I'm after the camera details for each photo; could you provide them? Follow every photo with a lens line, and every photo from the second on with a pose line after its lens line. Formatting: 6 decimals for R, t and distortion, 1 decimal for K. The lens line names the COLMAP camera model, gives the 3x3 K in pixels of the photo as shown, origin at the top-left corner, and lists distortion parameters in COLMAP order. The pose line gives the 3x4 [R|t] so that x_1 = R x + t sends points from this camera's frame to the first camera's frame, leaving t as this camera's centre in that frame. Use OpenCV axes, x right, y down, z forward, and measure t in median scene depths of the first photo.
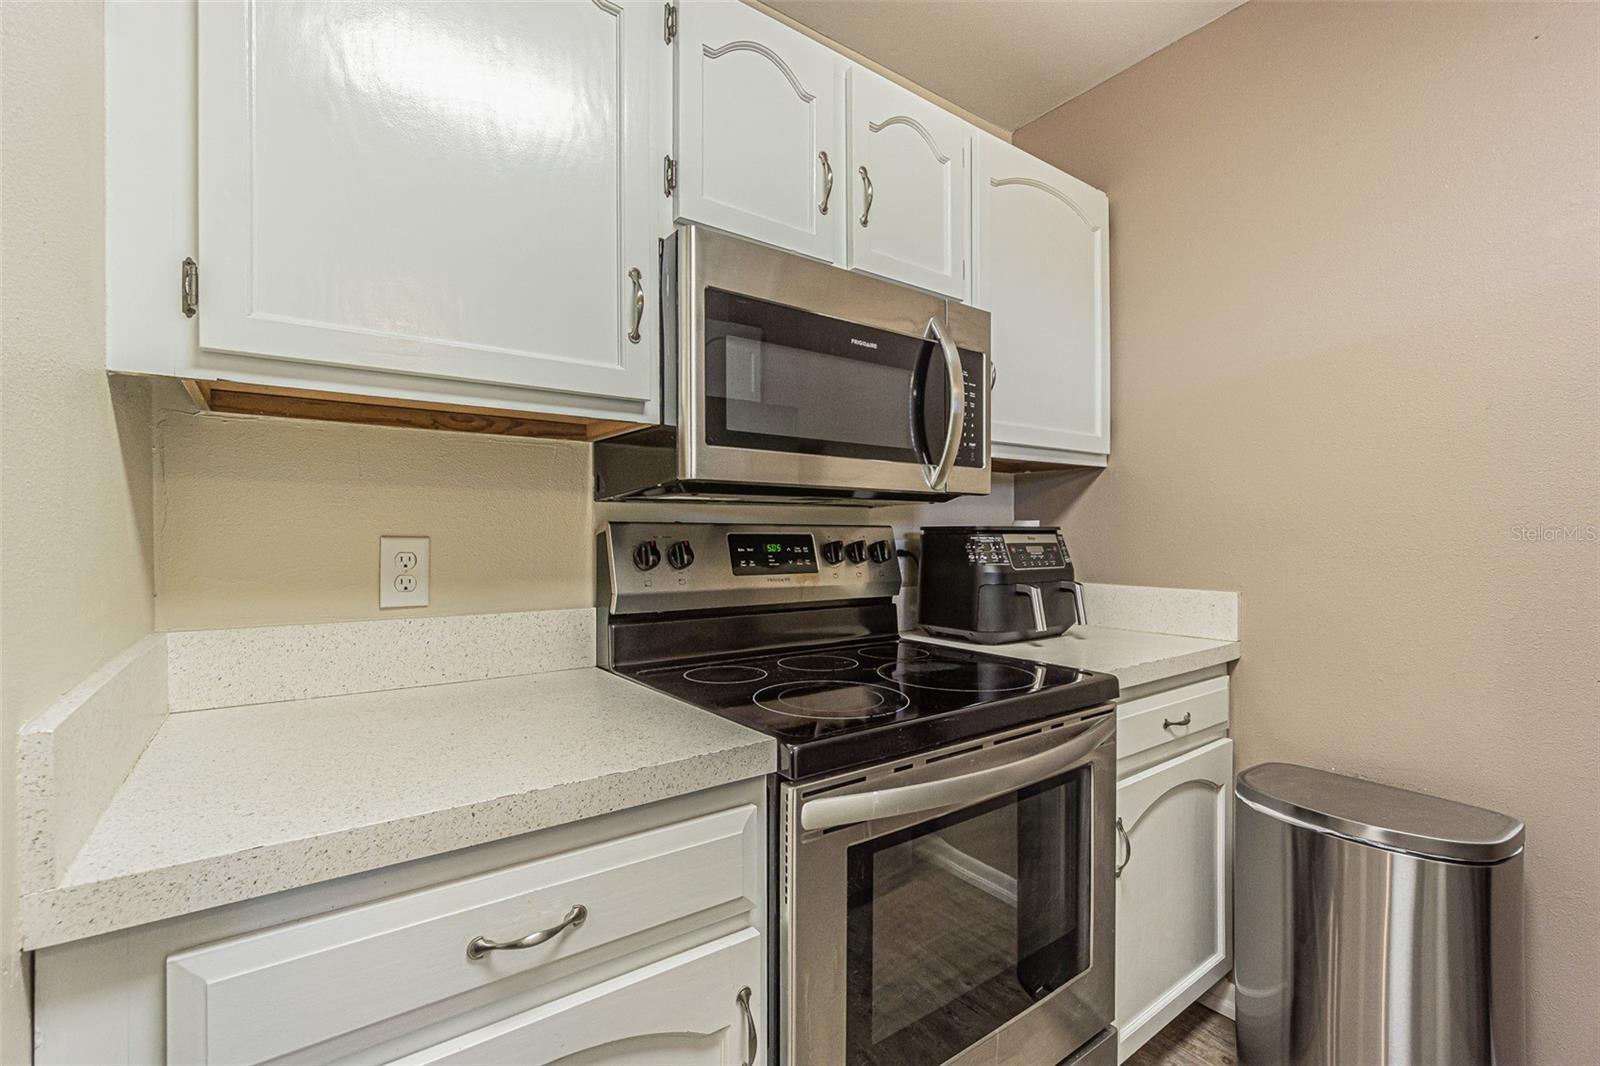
lens RADIAL K [[690.5, 0, 803.0], [0, 690.5, 535.0], [0, 0, 1]] dist [-0.011860, 0.004139]
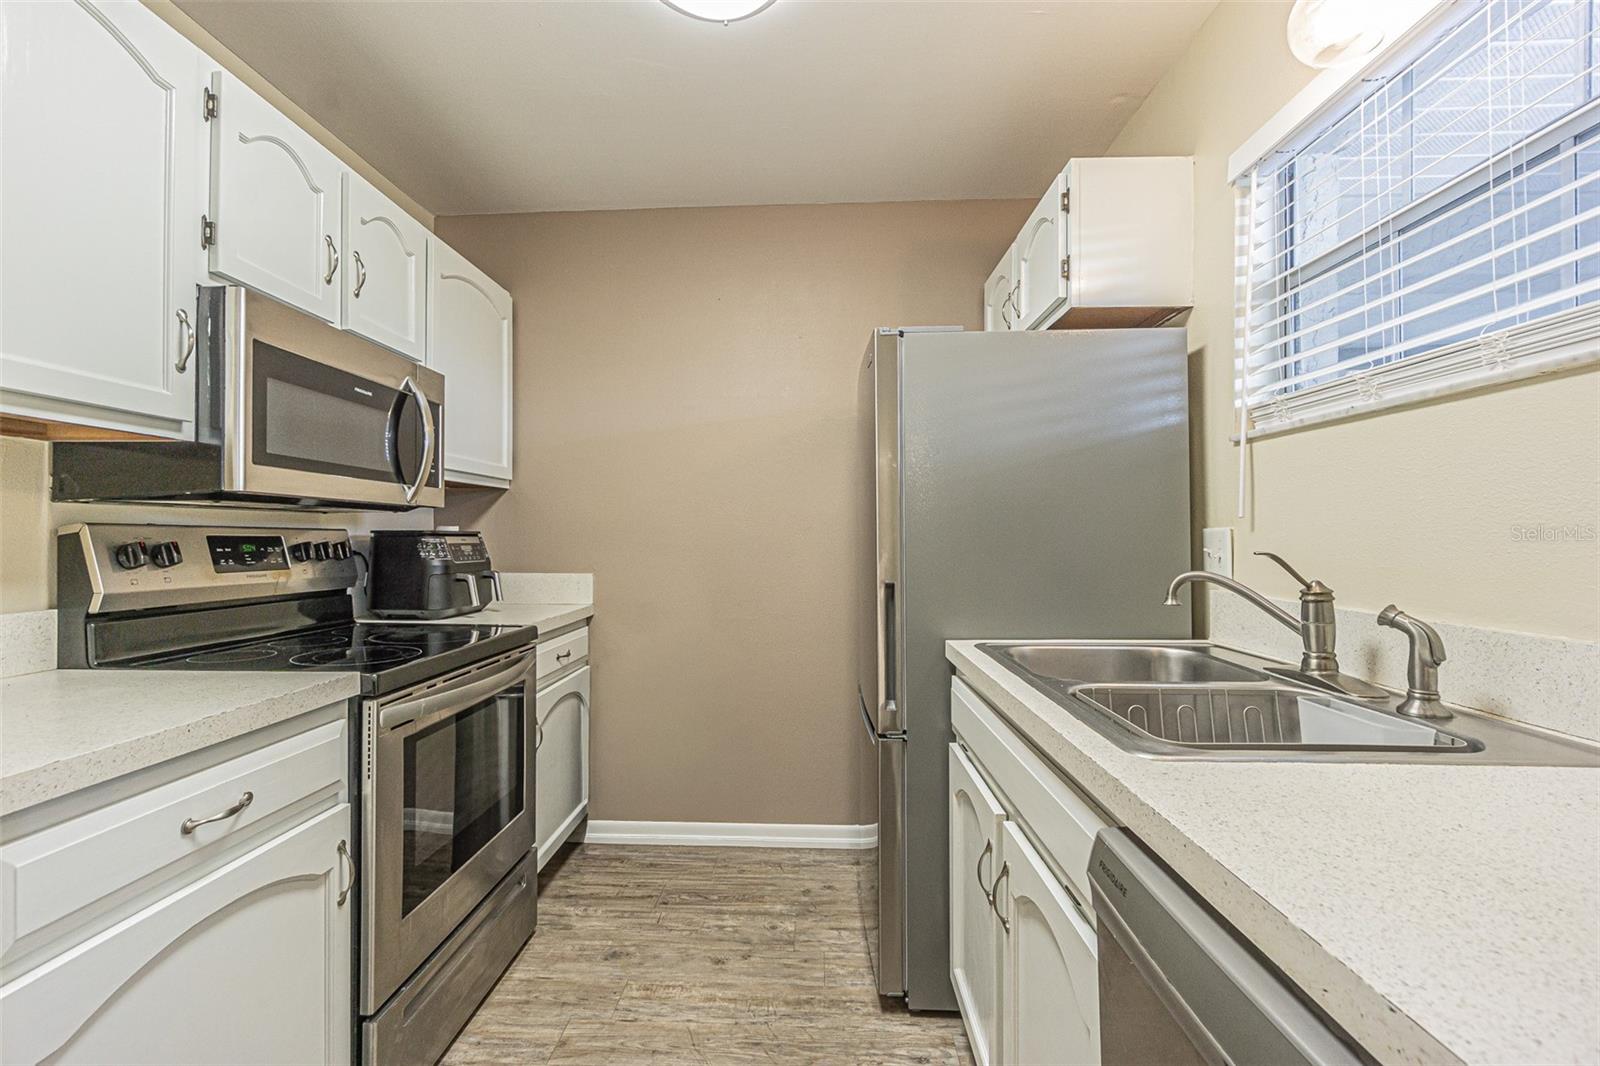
lens RADIAL K [[690.5, 0, 788.7], [0, 690.5, 534.3], [0, 0, 1]] dist [-0.011860, 0.004139]
pose [[0.624545, 0.004889, 0.780974, -0.410751], [0.000291, 0.999979, -0.006493, 0.004043], [-0.780989, 0.004283, 0.624530, -0.436016]]
